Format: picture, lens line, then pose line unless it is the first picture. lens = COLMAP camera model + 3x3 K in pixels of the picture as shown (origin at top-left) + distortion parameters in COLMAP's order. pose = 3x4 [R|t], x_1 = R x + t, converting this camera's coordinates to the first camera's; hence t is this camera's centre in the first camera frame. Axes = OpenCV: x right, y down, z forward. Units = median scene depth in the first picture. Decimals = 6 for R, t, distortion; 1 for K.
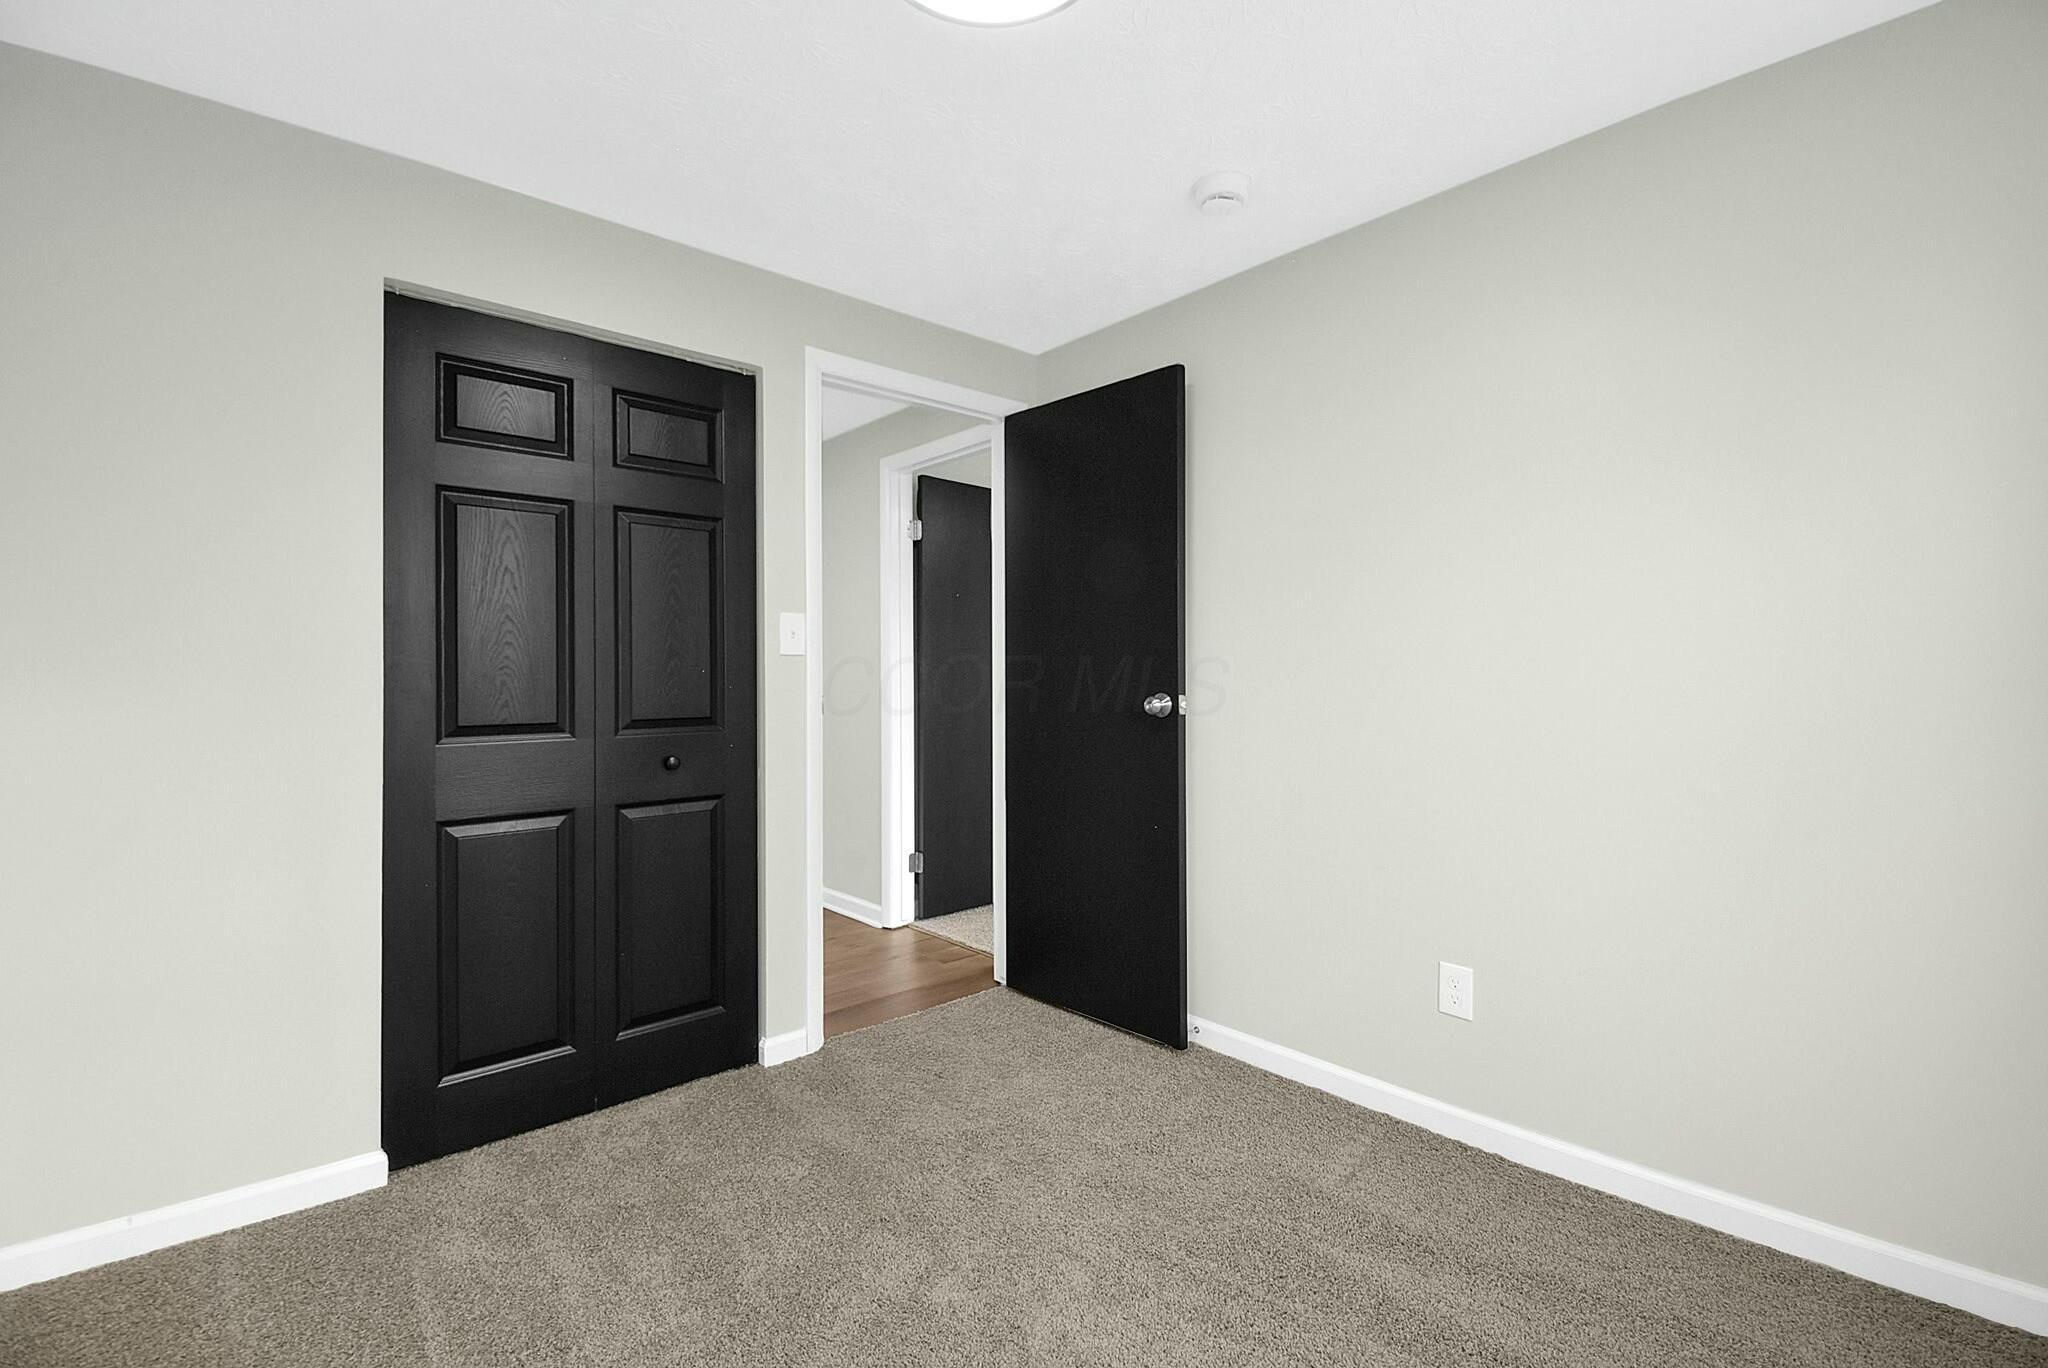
lens RADIAL K [[919.3, 0, 1008.7], [0, 919.3, 675.8], [0, 0, 1]] dist [0.000135, -0.018054]
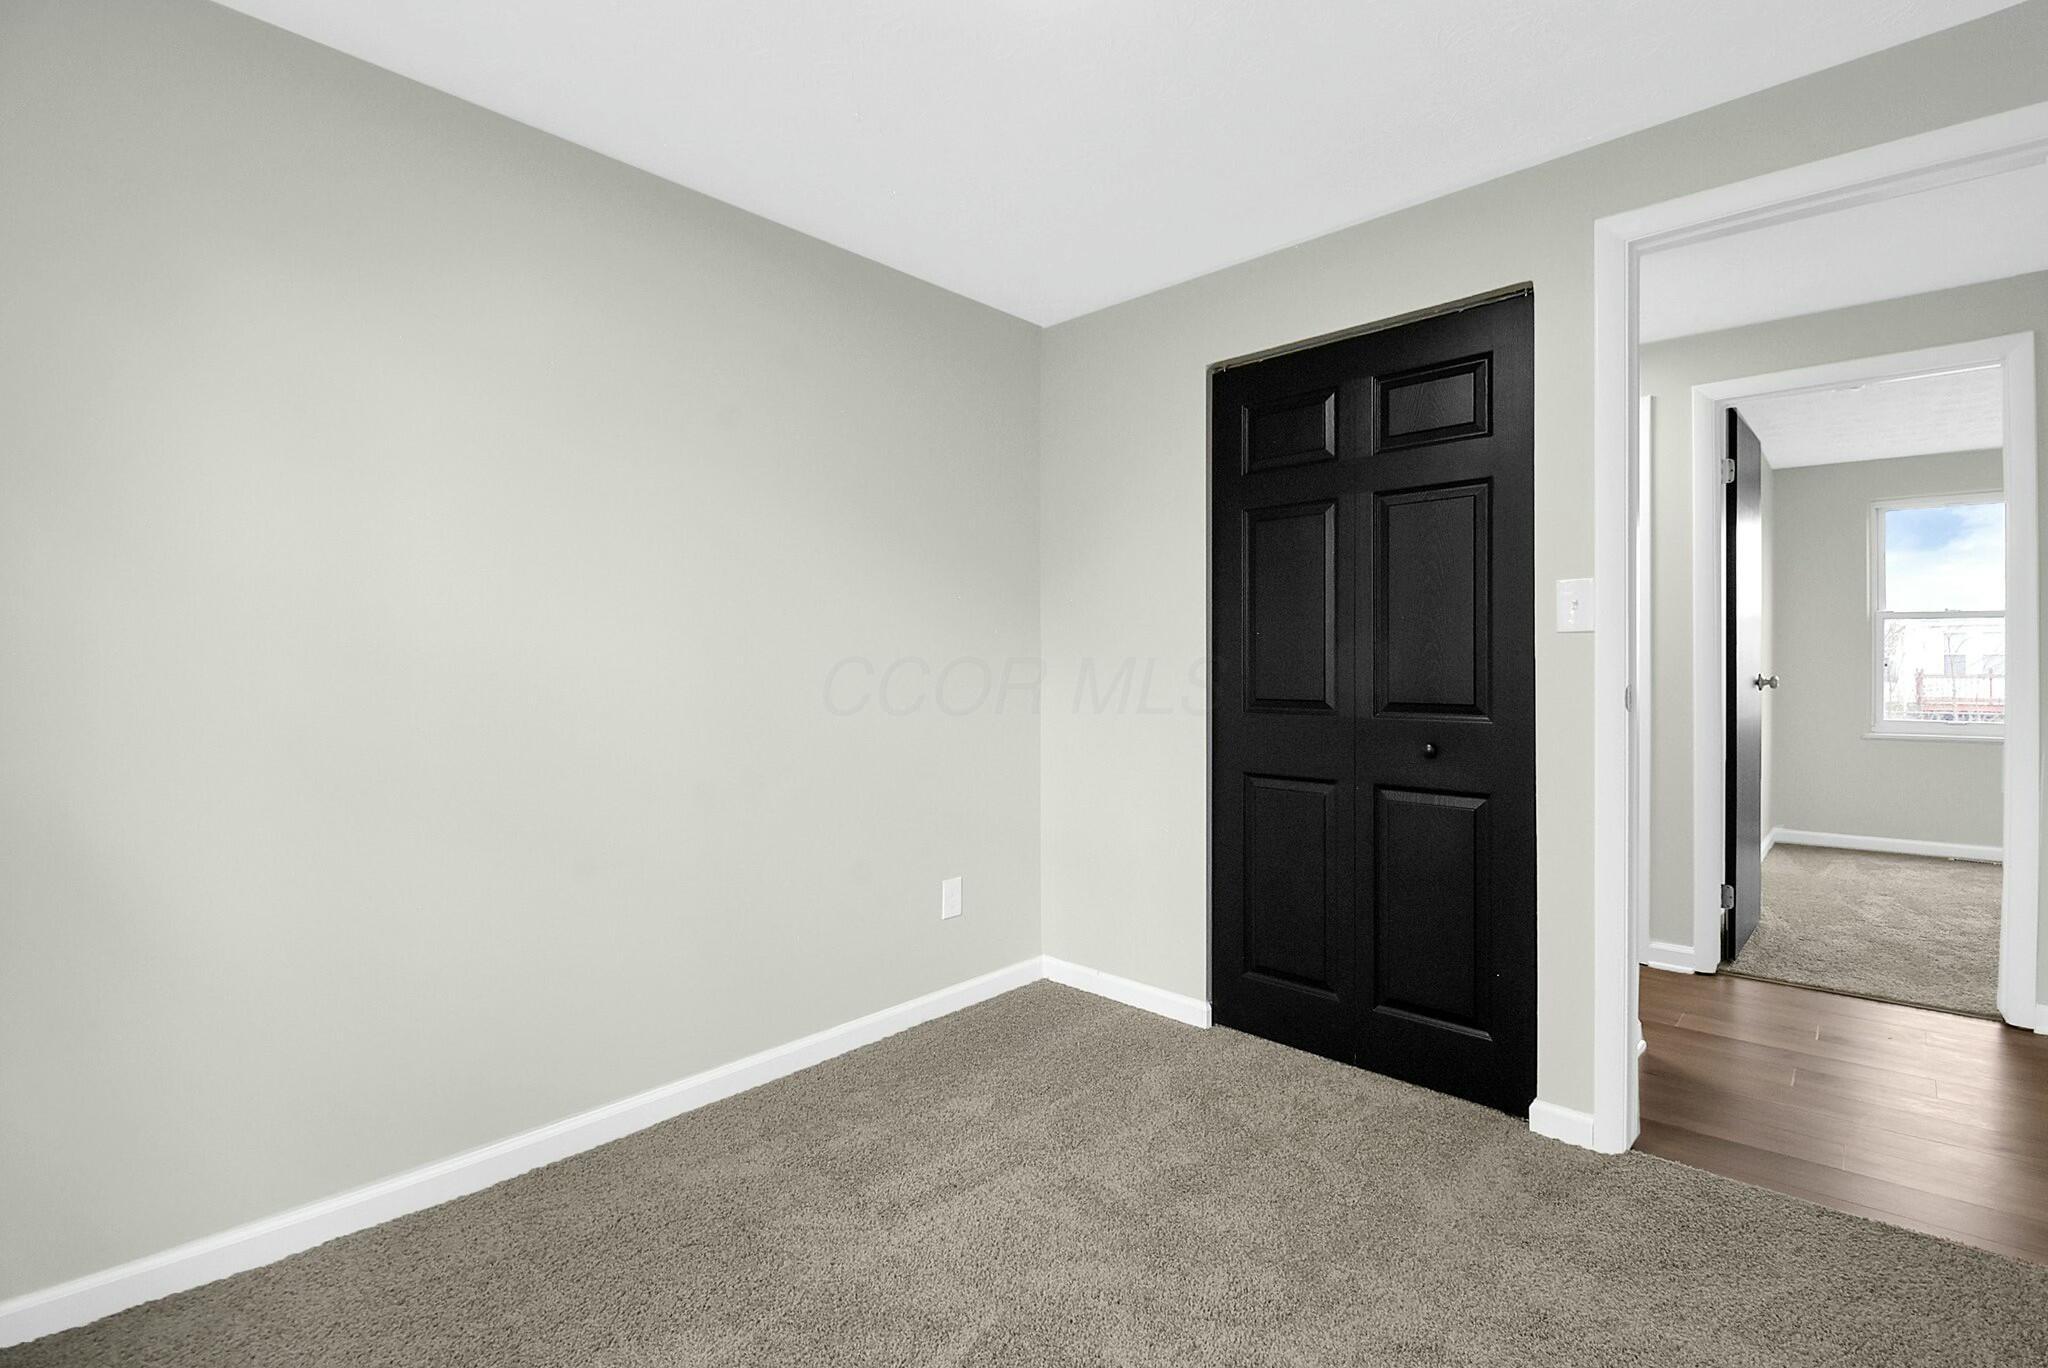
lens RADIAL K [[933.1, 0, 1024.0], [0, 933.1, 684.0], [0, 0, 1]] dist [0.000513, 0.000053]
pose [[0.071493, 0.030300, -0.996981, 0.553868], [0.002984, 0.999528, 0.030592, -0.004138], [0.997437, -0.005162, 0.071369, 0.506479]]
